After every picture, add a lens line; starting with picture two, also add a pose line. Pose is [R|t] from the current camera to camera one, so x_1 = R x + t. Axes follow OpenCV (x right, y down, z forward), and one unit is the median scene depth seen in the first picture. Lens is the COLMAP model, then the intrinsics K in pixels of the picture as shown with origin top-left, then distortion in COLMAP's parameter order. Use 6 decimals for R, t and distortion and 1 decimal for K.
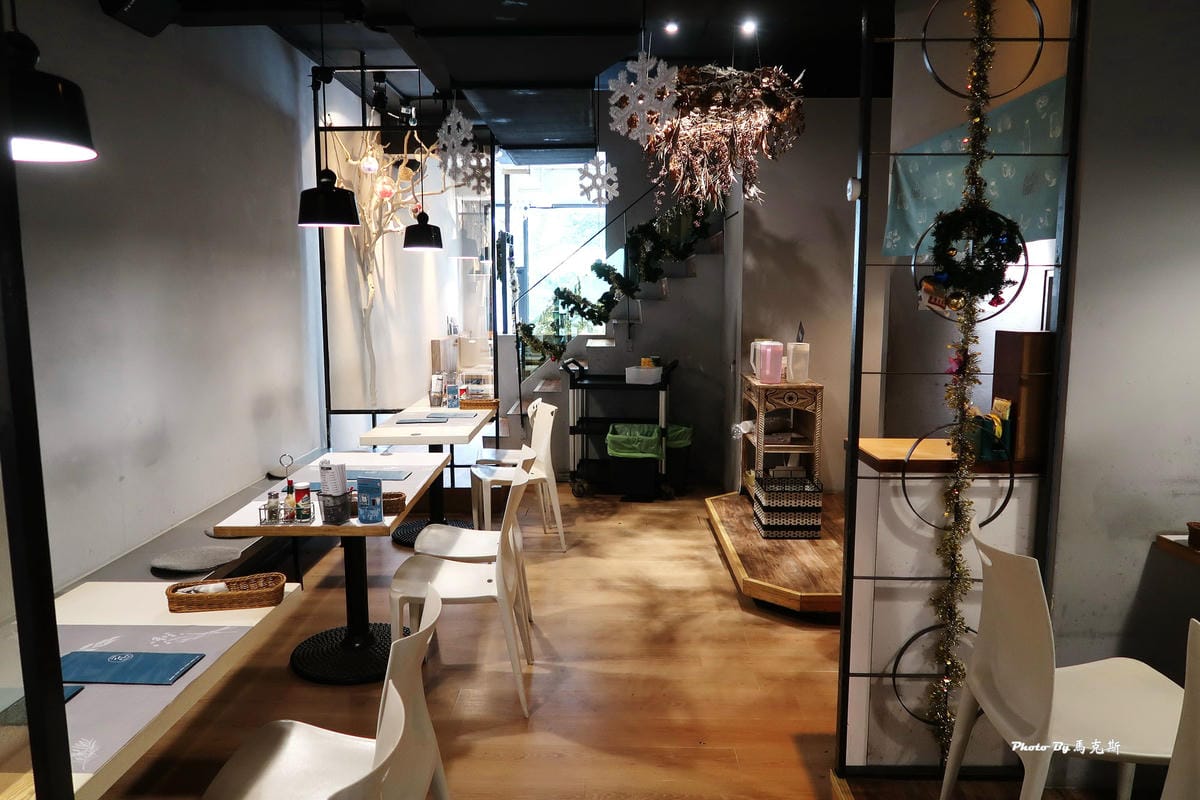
lens RADIAL K [[834.3, 0, 600.0], [0, 834.3, 400.0], [0, 0, 1]] dist [-0.024979, -0.001181]
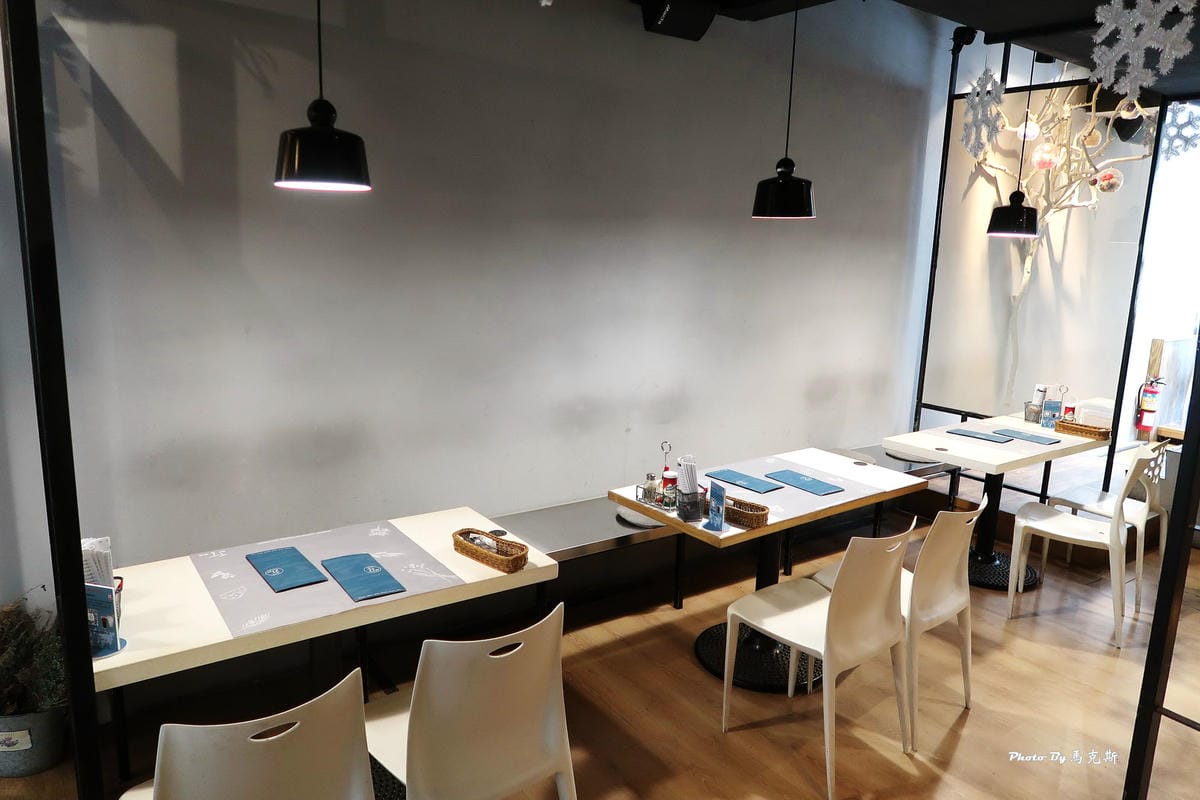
lens RADIAL K [[834.3, 0, 600.0], [0, 834.3, 400.0], [0, 0, 1]] dist [-0.024979, -0.001181]
pose [[0.595685, 0.174148, -0.784112, 0.320260], [-0.139685, 0.983798, 0.112379, -0.076810], [0.790979, 0.042586, 0.610360, 0.245597]]
